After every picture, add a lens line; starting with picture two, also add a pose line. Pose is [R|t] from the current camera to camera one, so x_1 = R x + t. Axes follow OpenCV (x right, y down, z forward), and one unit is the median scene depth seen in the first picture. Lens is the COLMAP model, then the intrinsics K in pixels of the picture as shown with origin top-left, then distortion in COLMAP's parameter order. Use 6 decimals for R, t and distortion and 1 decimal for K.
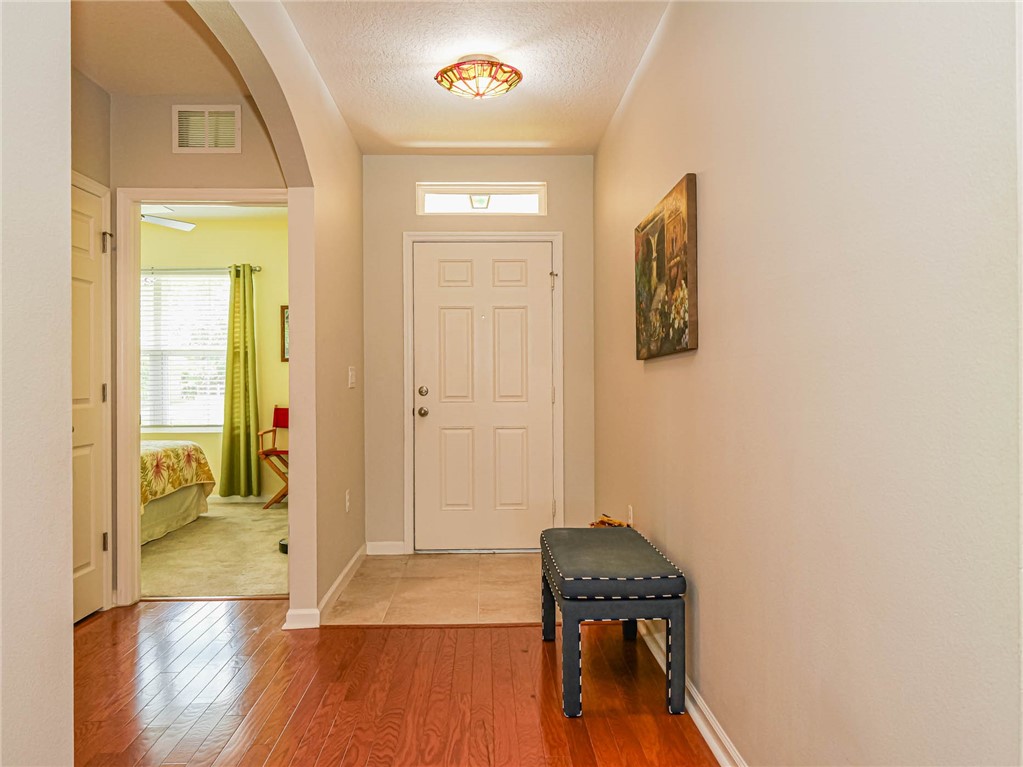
lens RADIAL K [[778.3, 0, 511.5], [0, 778.3, 383.5], [0, 0, 1]] dist [0.000858, -0.000869]
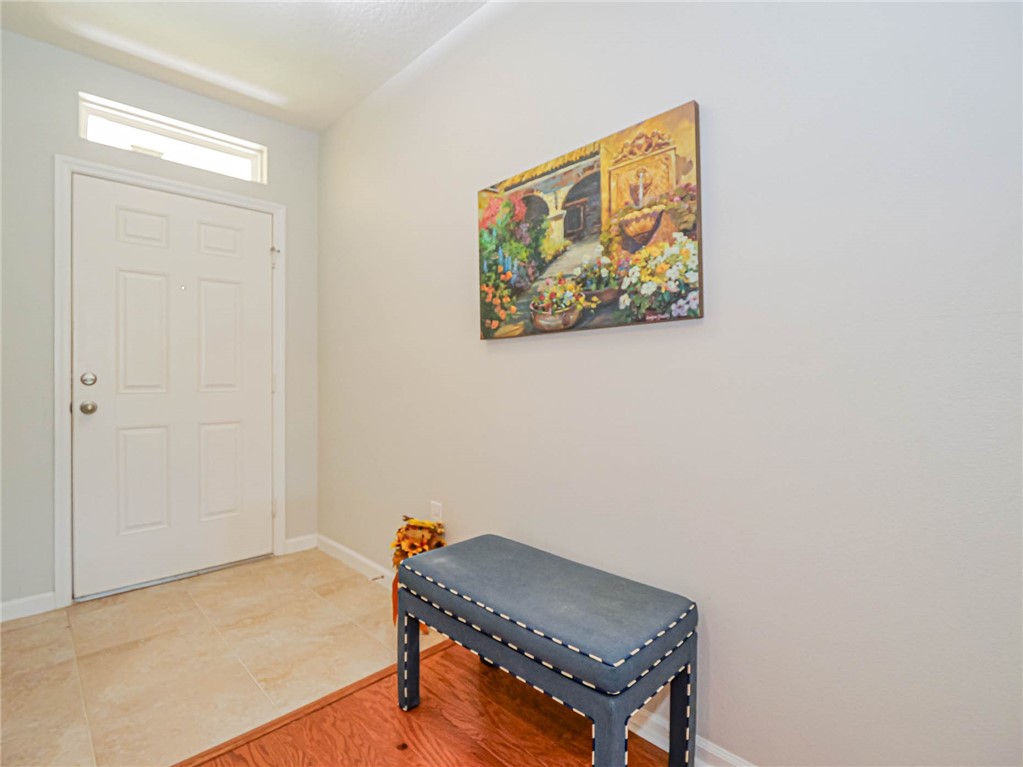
lens RADIAL K [[494.1, 0, 511.7], [0, 494.1, 377.6], [0, 0, 1]] dist [-0.016240, -0.000664]
pose [[0.732119, 0.000691, 0.681177, -0.170789], [0.001381, 0.999996, -0.002498, 0.012587], [-0.681176, 0.002770, 0.732115, 0.498803]]
